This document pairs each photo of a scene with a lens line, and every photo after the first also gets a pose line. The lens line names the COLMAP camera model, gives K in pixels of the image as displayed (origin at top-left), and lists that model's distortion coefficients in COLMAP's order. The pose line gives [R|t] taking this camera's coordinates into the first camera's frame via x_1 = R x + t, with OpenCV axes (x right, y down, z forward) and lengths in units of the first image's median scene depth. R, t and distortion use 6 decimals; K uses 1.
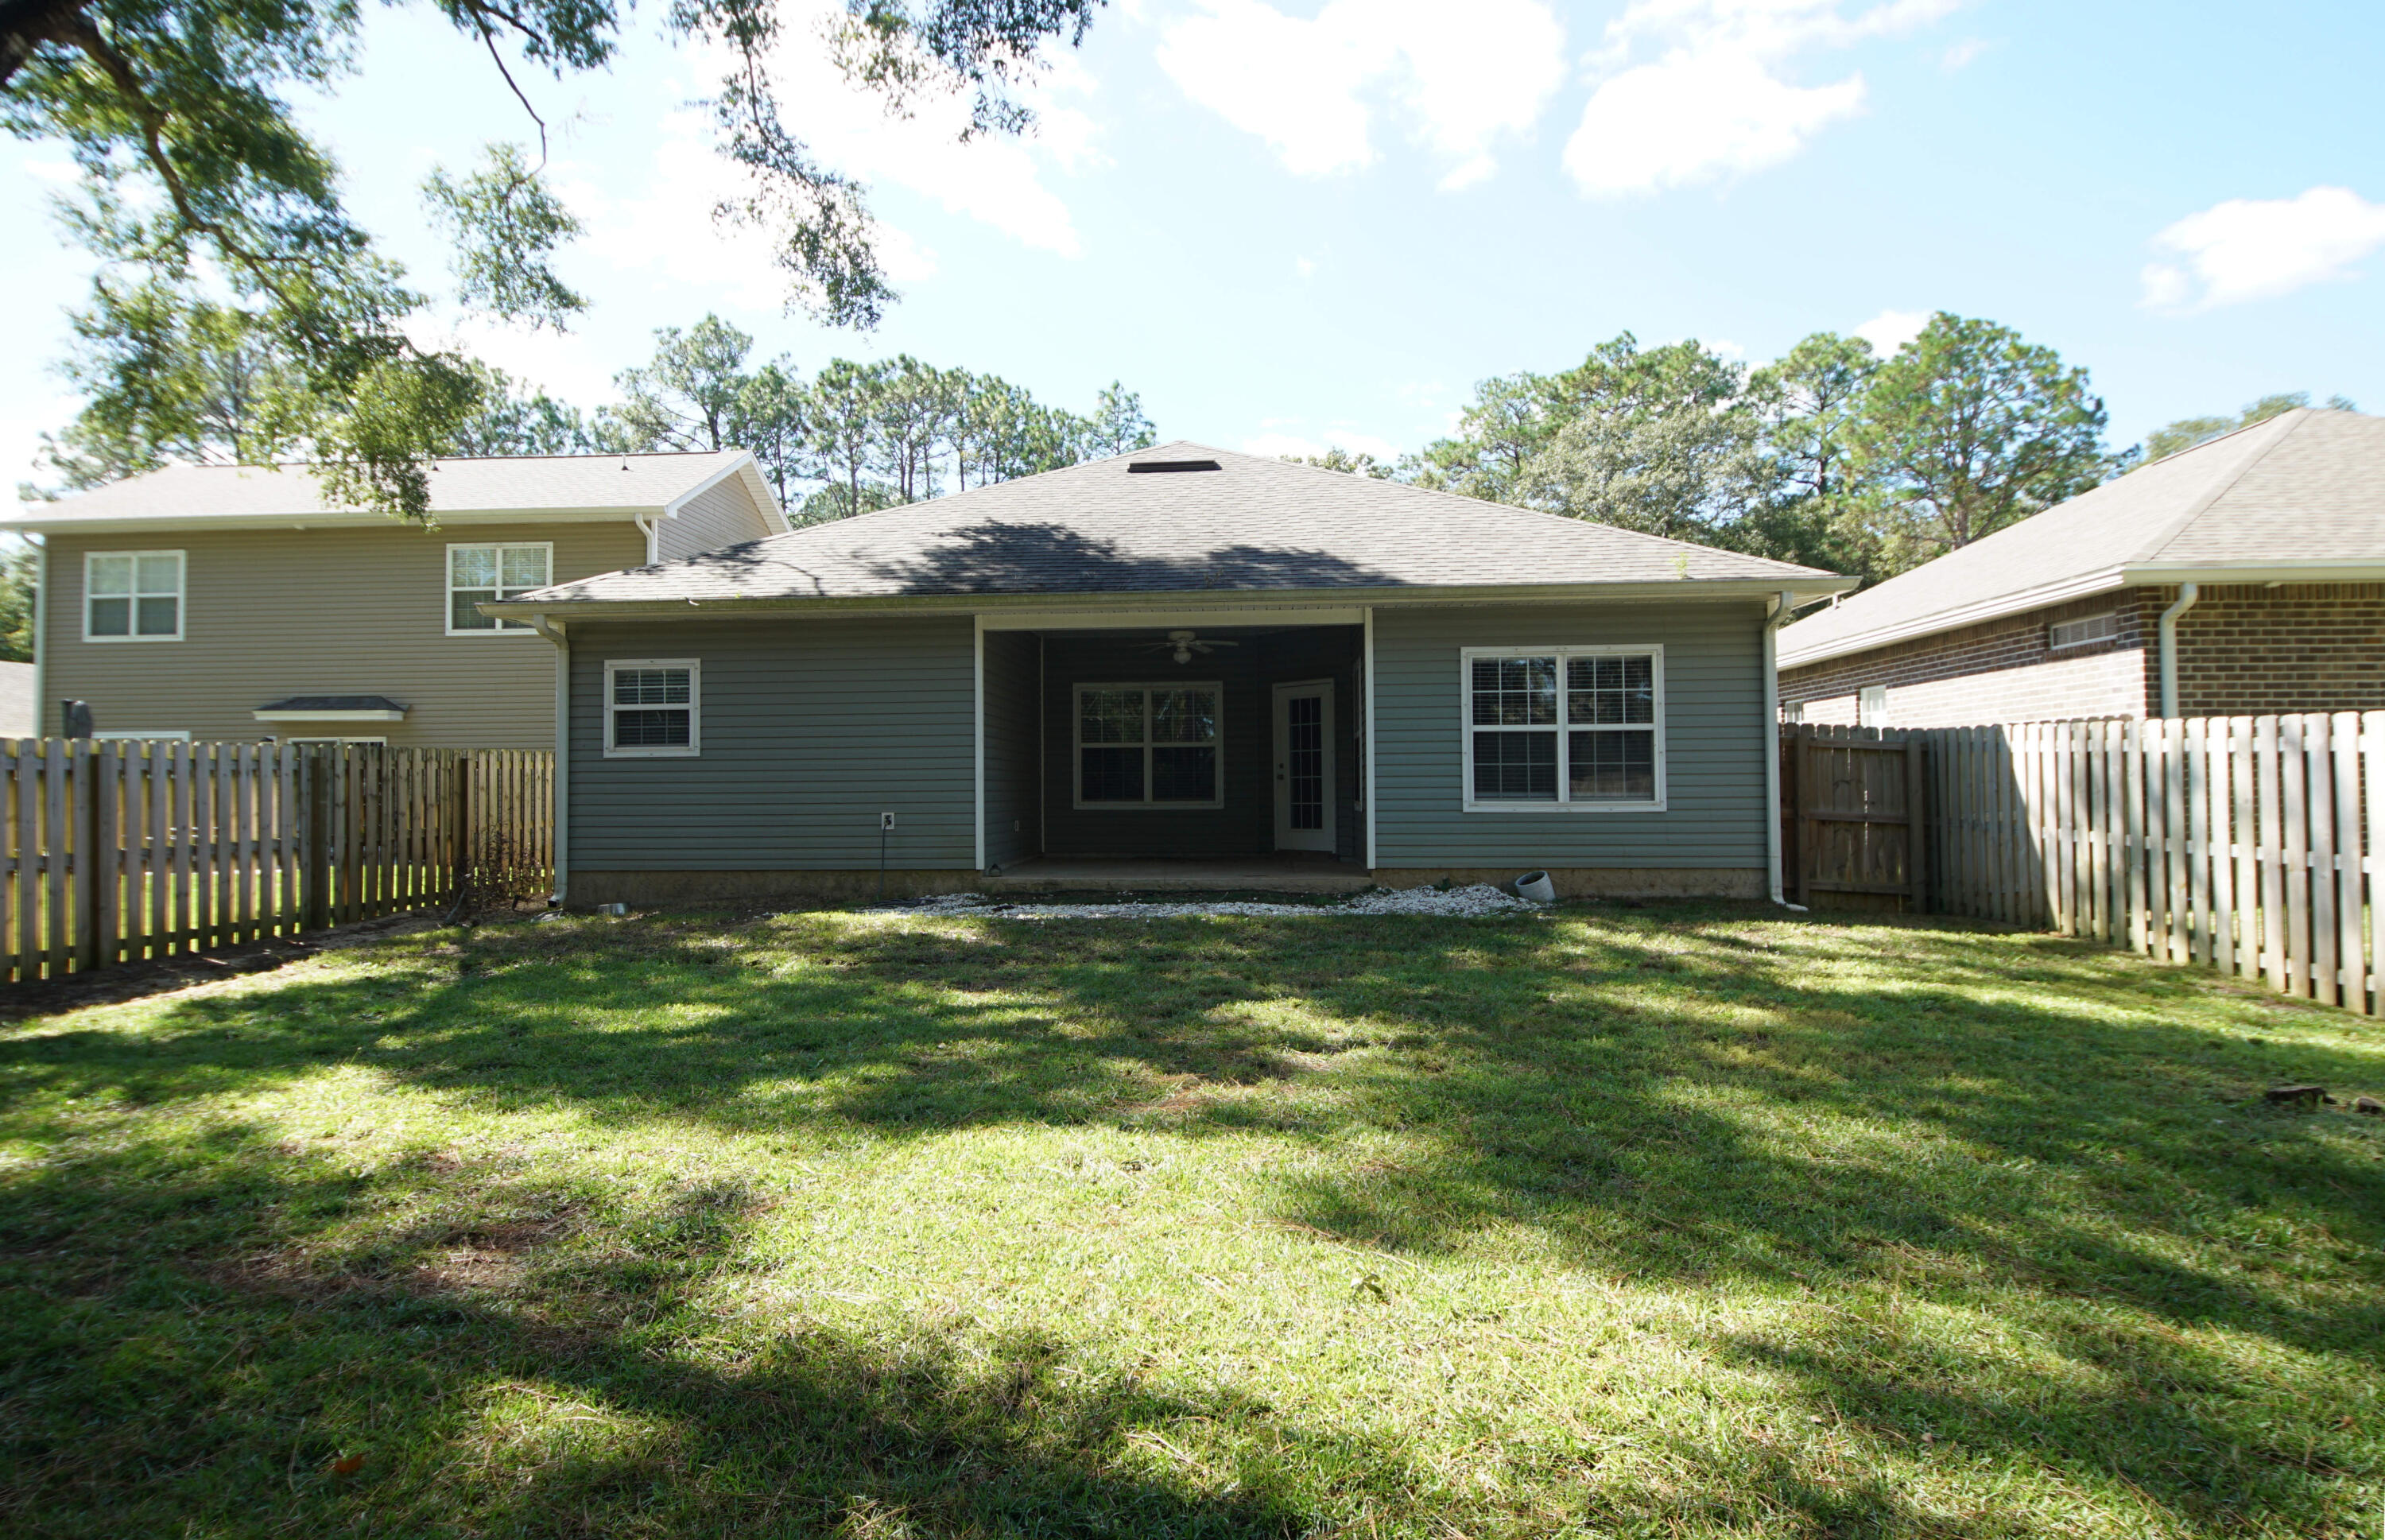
lens RADIAL K [[1316.2, 0, 1192.3], [0, 1316.2, 731.2], [0, 0, 1]] dist [0.042278, -0.051113]
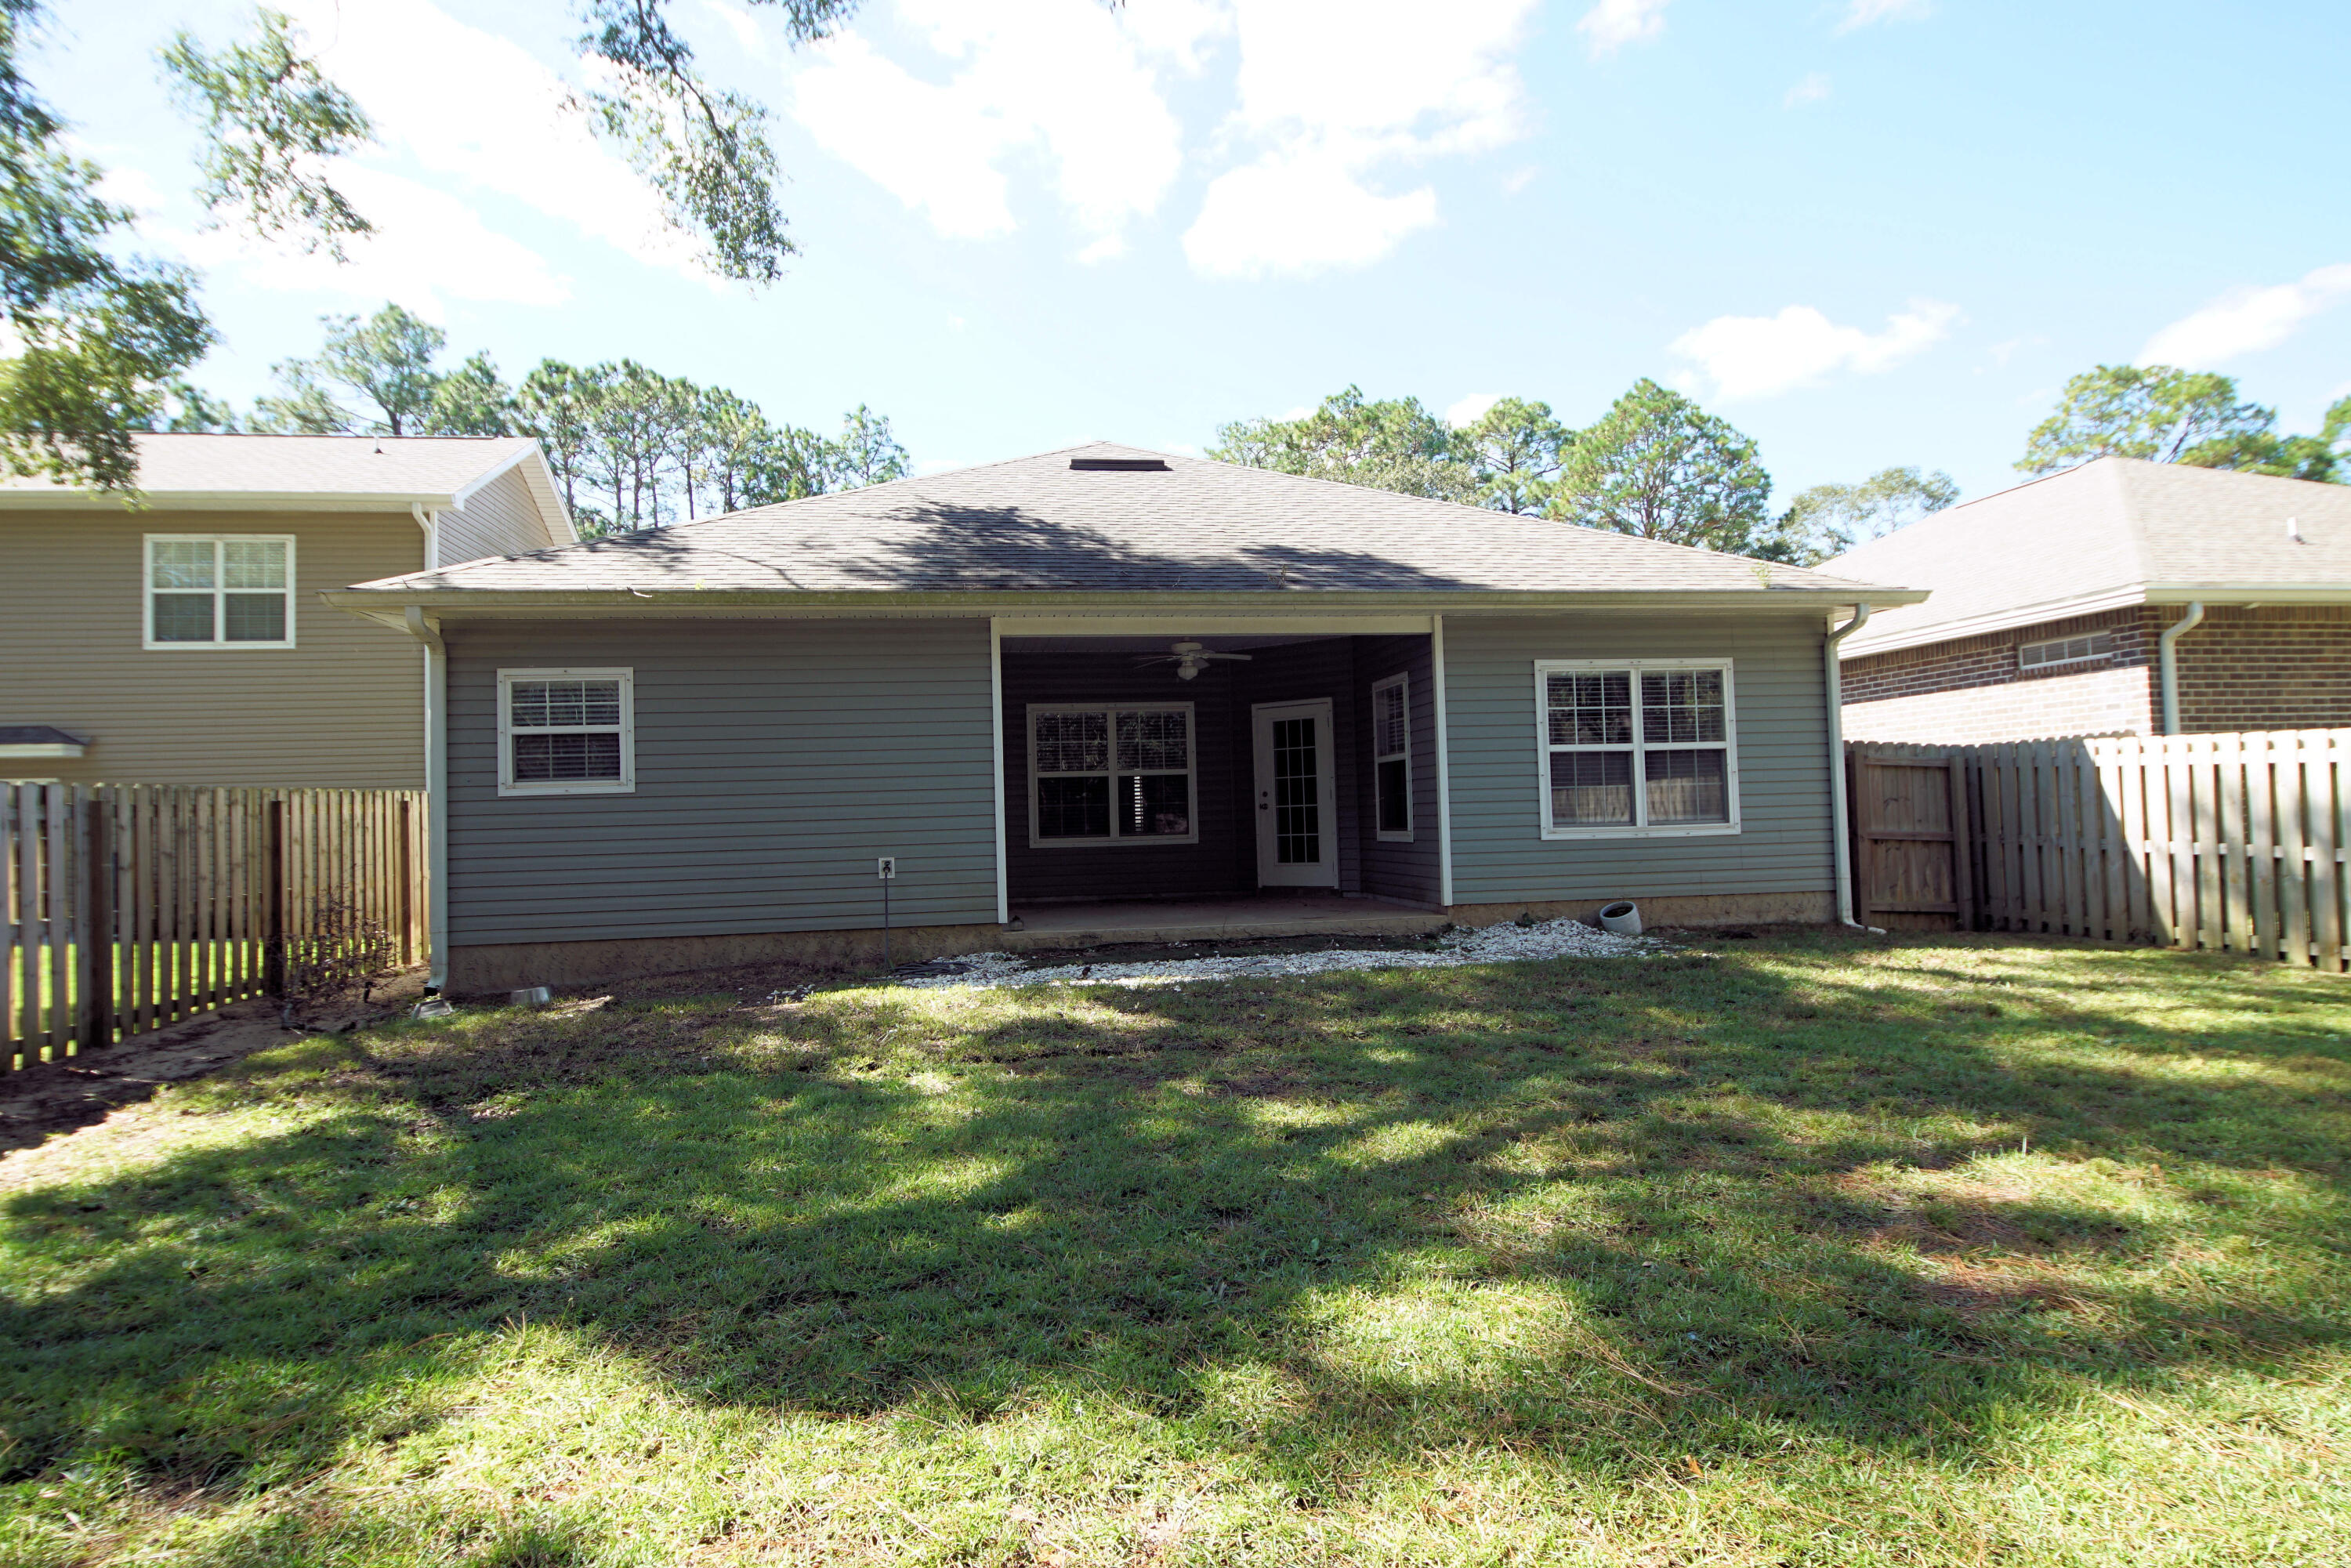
lens RADIAL K [[1259.0, 0, 1150.8], [0, 1259.0, 766.3], [0, 0, 1]] dist [0.037230, -0.034655]
pose [[0.972500, -0.010686, 0.232656, -0.245152], [0.011083, 0.999939, -0.000399, 0.007066], [-0.232637, 0.002966, 0.972559, 0.197465]]
